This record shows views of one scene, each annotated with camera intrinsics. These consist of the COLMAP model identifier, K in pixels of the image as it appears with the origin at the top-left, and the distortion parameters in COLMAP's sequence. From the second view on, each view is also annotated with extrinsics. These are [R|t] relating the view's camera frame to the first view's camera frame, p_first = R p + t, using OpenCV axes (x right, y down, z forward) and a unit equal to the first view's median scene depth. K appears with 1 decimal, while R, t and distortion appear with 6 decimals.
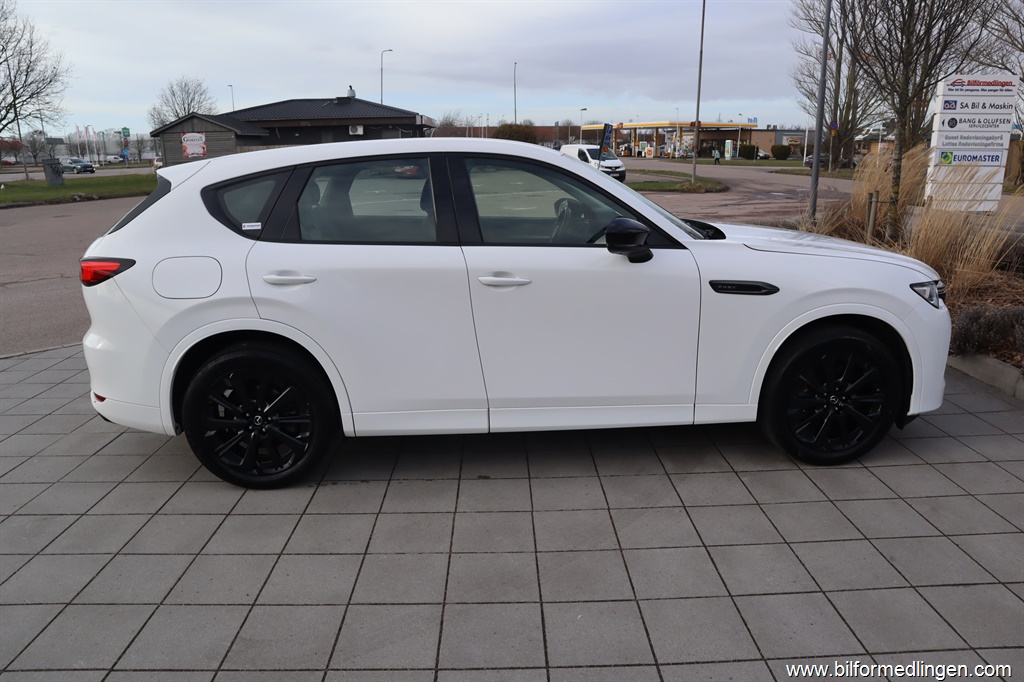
lens RADIAL K [[711.4, 0, 512.0], [0, 711.4, 341.0], [0, 0, 1]] dist [-0.123613, 0.074070]
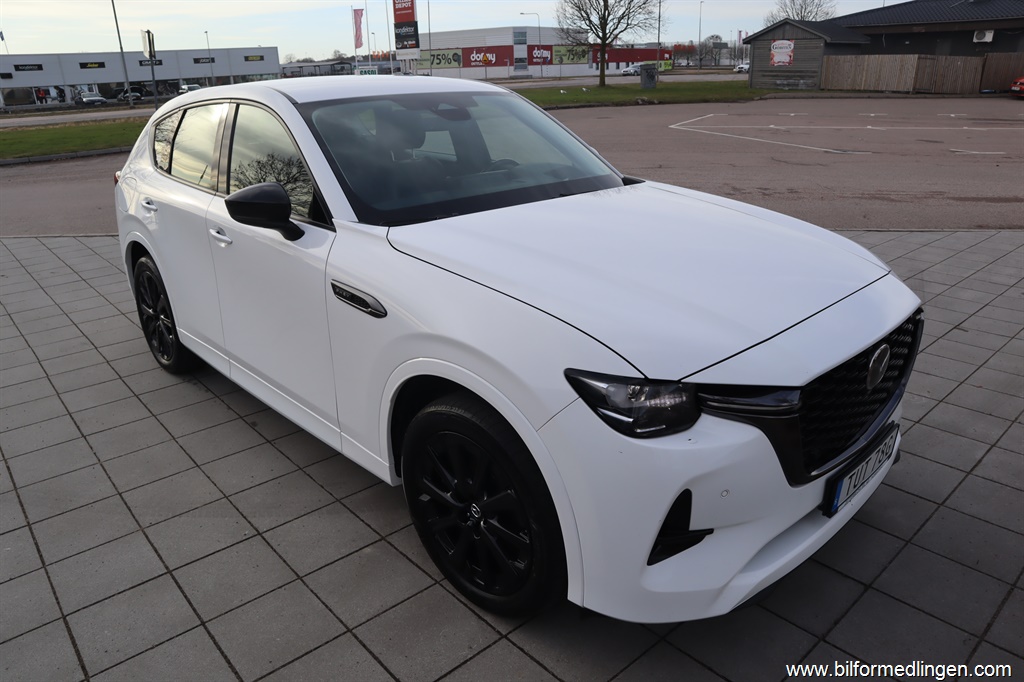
lens RADIAL K [[711.4, 0, 512.0], [0, 711.4, 341.0], [0, 0, 1]] dist [-0.123613, 0.074070]
pose [[0.652901, 0.268228, -0.708360, 0.089057], [-0.178008, 0.963343, 0.200708, -0.019286], [0.736229, -0.004949, 0.676715, 0.059726]]
